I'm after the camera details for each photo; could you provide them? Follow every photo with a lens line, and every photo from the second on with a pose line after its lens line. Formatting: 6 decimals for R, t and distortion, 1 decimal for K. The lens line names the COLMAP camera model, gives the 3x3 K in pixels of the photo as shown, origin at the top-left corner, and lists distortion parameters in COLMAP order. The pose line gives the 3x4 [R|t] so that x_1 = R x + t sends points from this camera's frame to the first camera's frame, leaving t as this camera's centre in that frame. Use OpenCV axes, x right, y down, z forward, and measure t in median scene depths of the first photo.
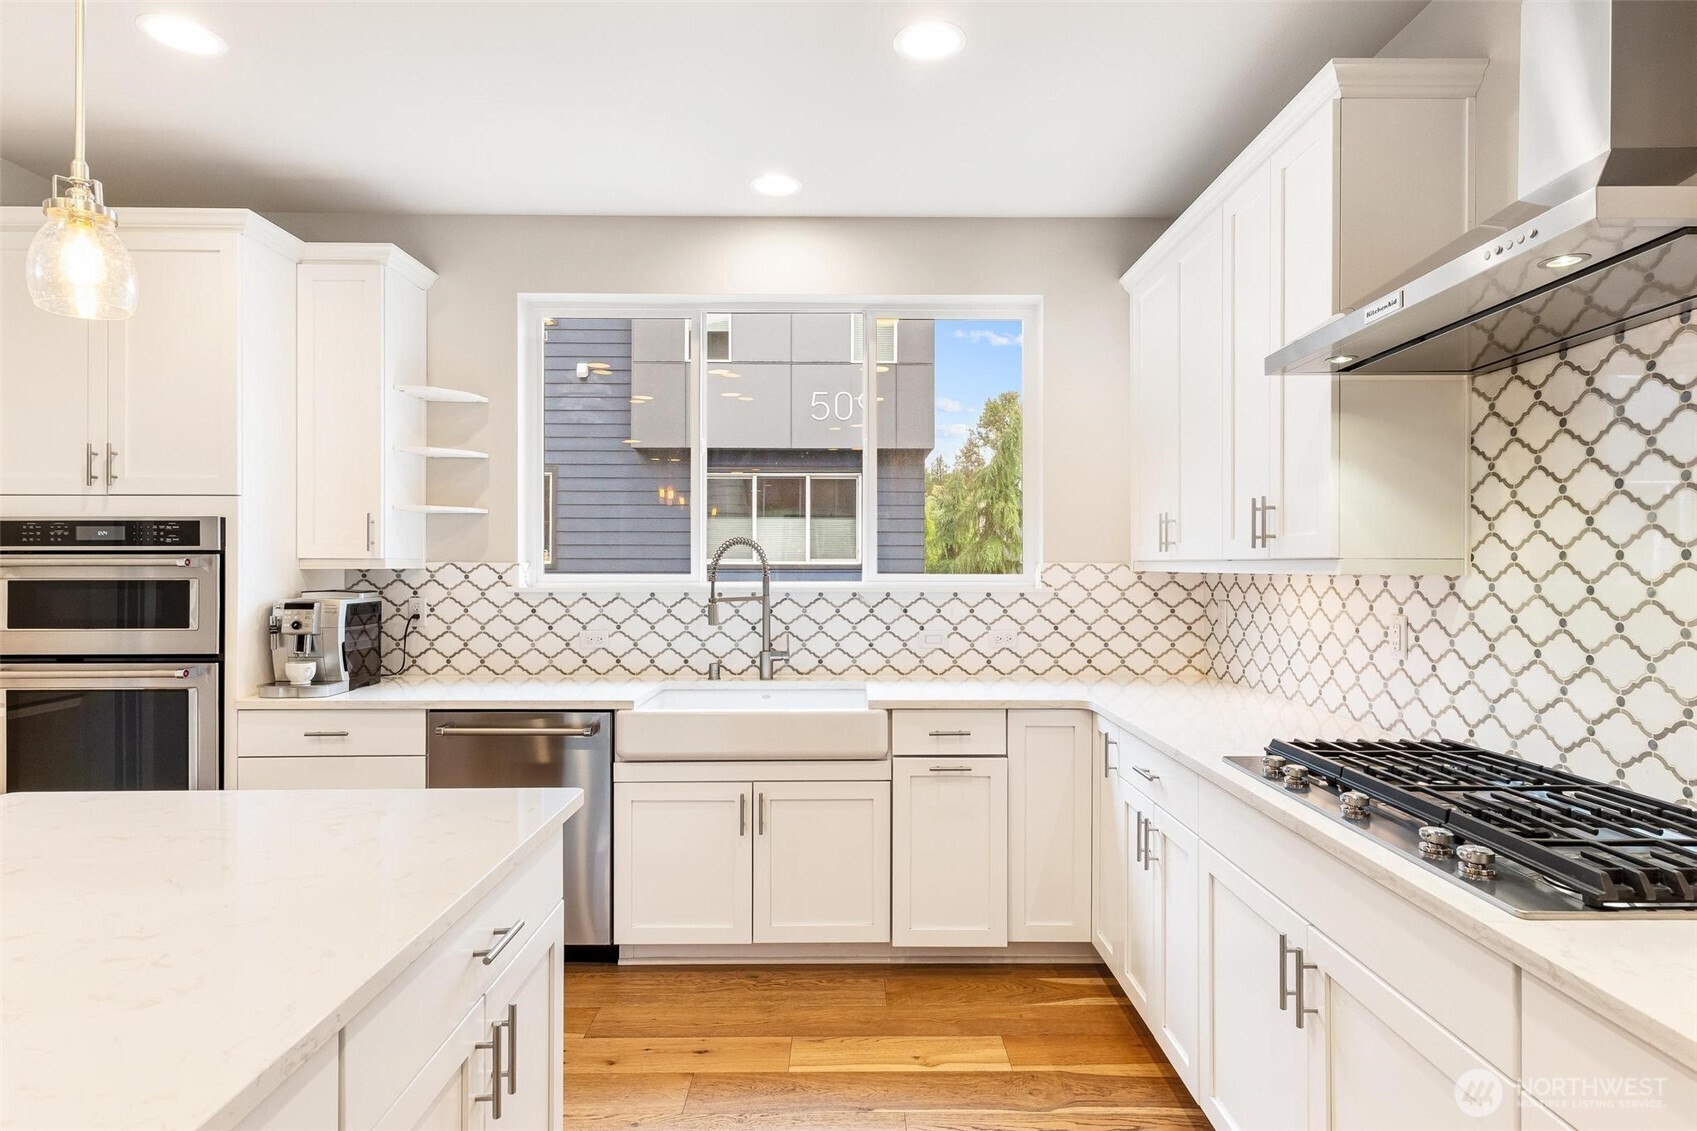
lens RADIAL K [[896.5, 0, 852.8], [0, 896.5, 567.9], [0, 0, 1]] dist [0.002970, 0.001489]
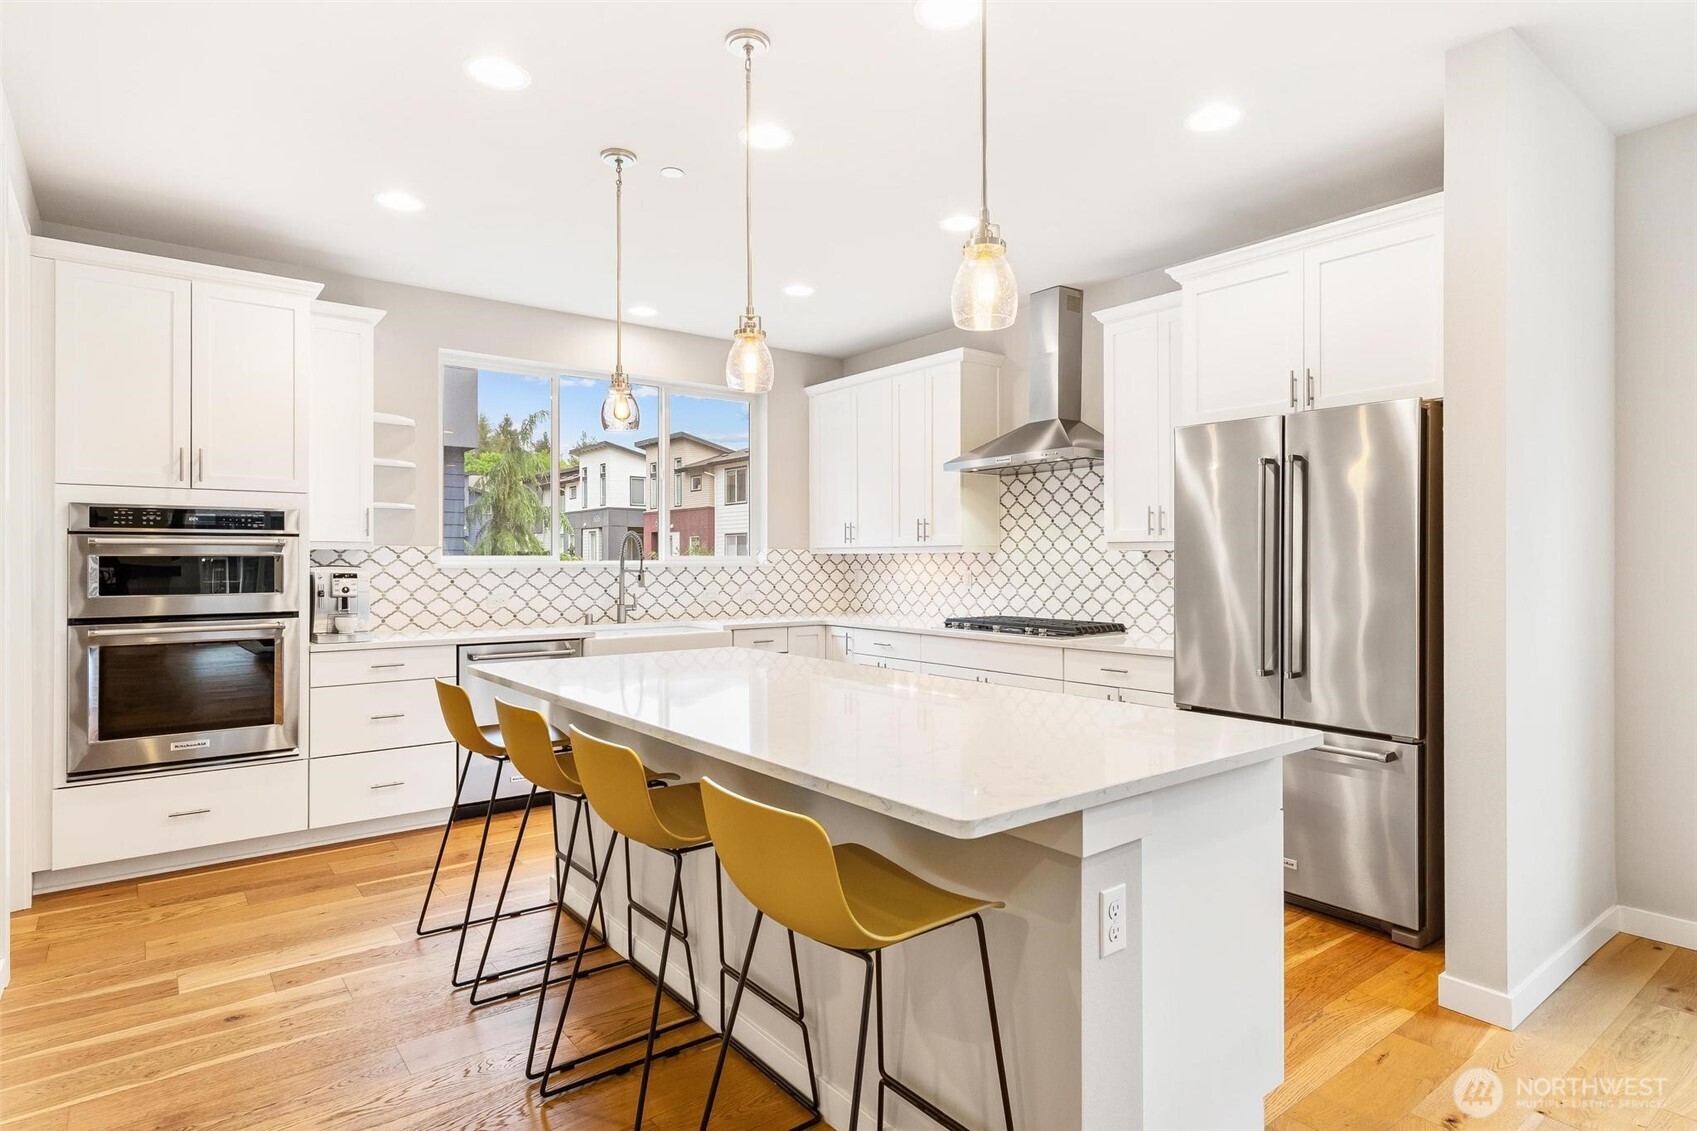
lens RADIAL K [[896.5, 0, 851.5], [0, 896.5, 560.6], [0, 0, 1]] dist [0.002970, 0.001489]
pose [[0.796088, -0.001117, 0.605180, -0.755523], [0.002560, 0.999996, -0.001523, 0.021152], [-0.605176, 0.002762, 0.796087, -0.494547]]
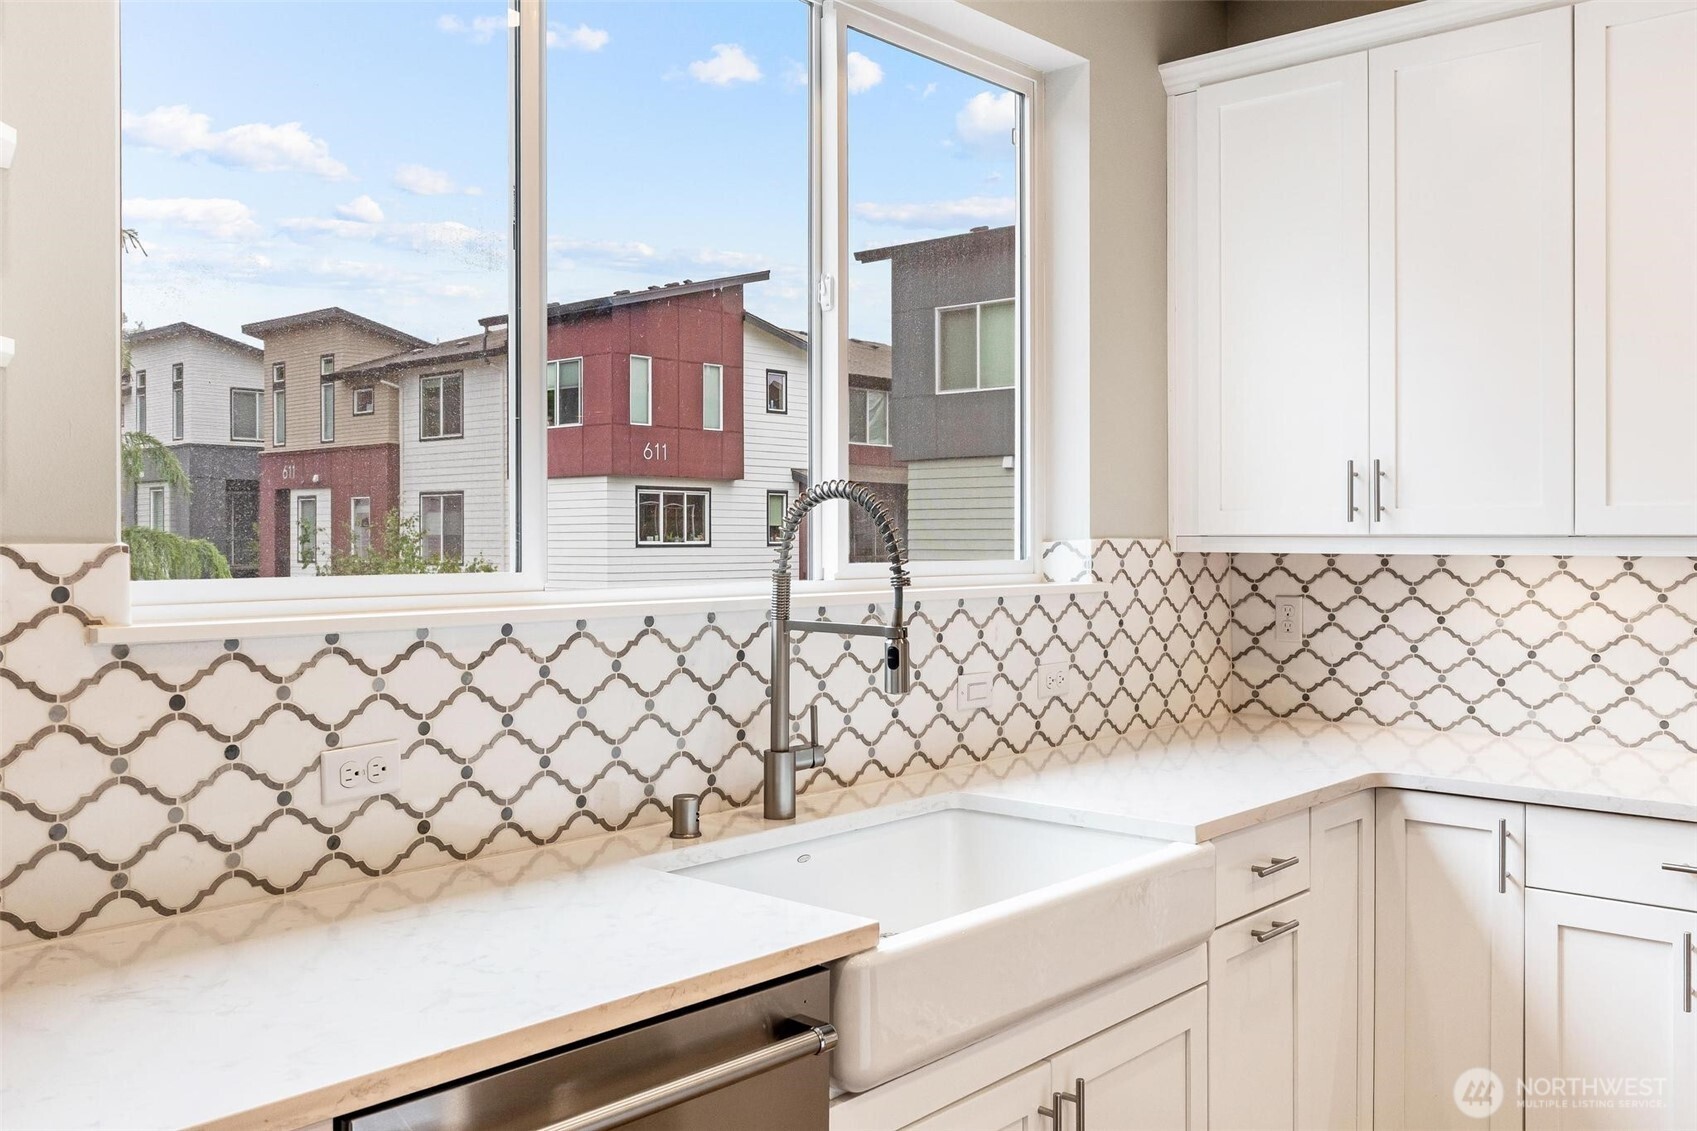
lens RADIAL K [[1448.9, 0, 849.0], [0, 1448.9, 558.6], [0, 0, 1]] dist [-0.009728, -0.007309]
pose [[0.676176, -0.012196, 0.736639, -0.606141], [0.003381, 0.999904, 0.013451, -0.006696], [-0.736732, -0.006604, 0.676153, 0.545769]]
